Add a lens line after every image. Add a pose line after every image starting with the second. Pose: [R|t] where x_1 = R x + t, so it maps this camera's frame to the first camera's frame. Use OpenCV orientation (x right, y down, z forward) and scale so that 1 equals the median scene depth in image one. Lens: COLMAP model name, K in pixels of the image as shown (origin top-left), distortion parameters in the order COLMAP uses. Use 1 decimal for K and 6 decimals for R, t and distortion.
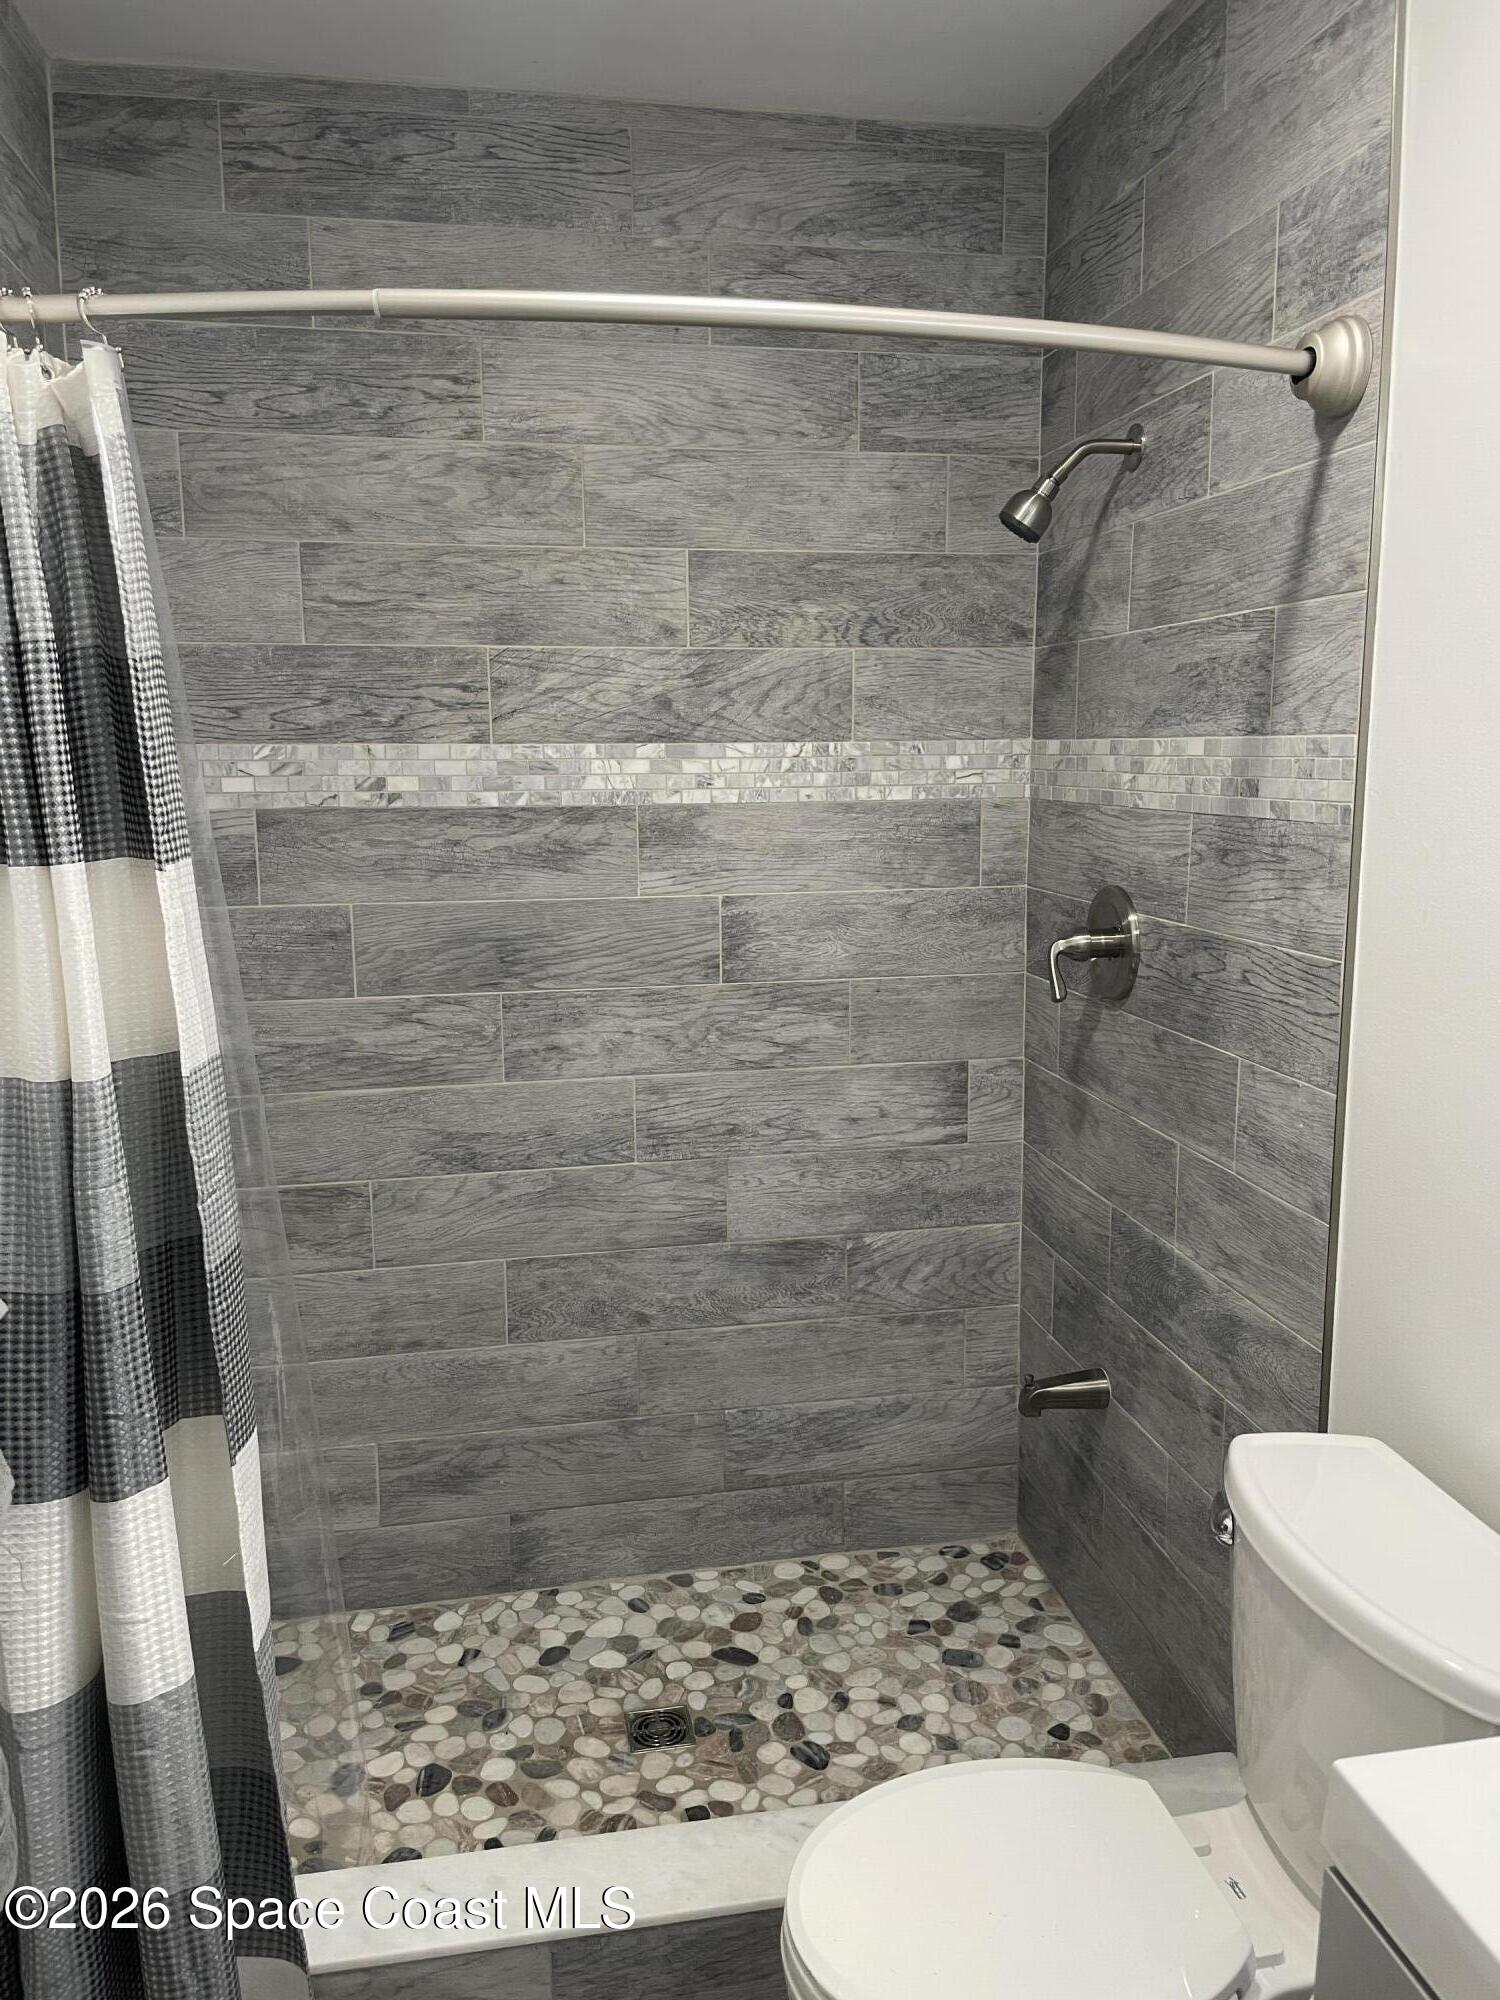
lens RADIAL K [[1504.2, 0, 747.2], [0, 1504.2, 1002.8], [0, 0, 1]] dist [0.066151, -0.084089]
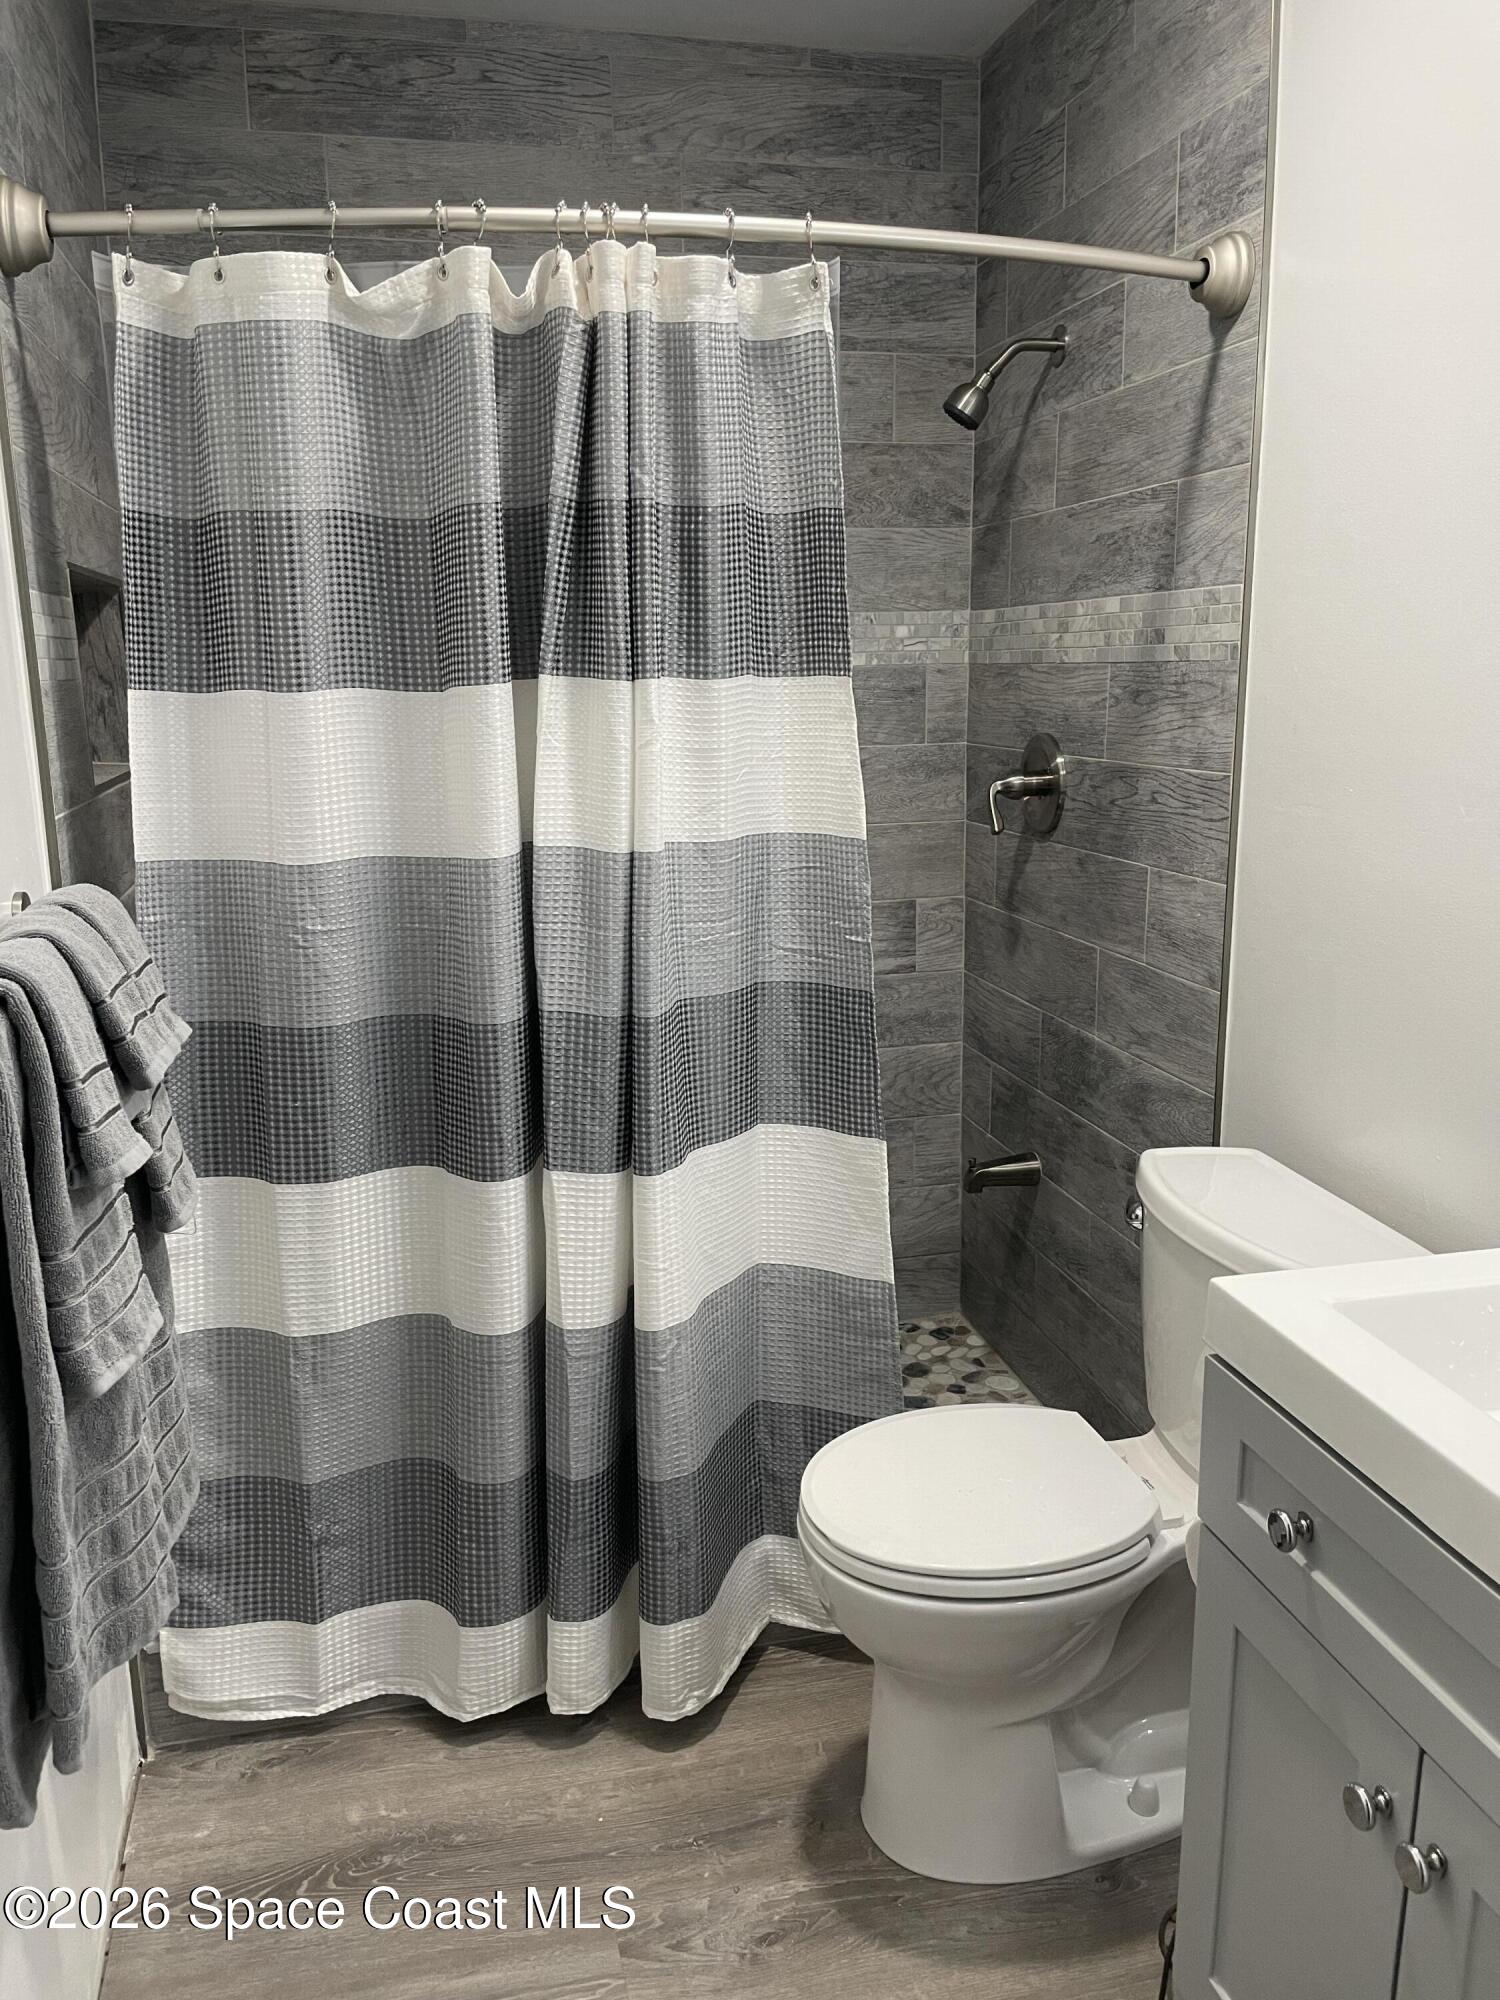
lens RADIAL K [[1504.2, 0, 739.1], [0, 1504.2, 1000.8], [0, 0, 1]] dist [0.066151, -0.084089]
pose [[0.998750, -0.018787, 0.046311, -0.049120], [0.016490, 0.998638, 0.049509, 0.067967], [-0.047178, -0.048683, 0.997699, -0.160098]]
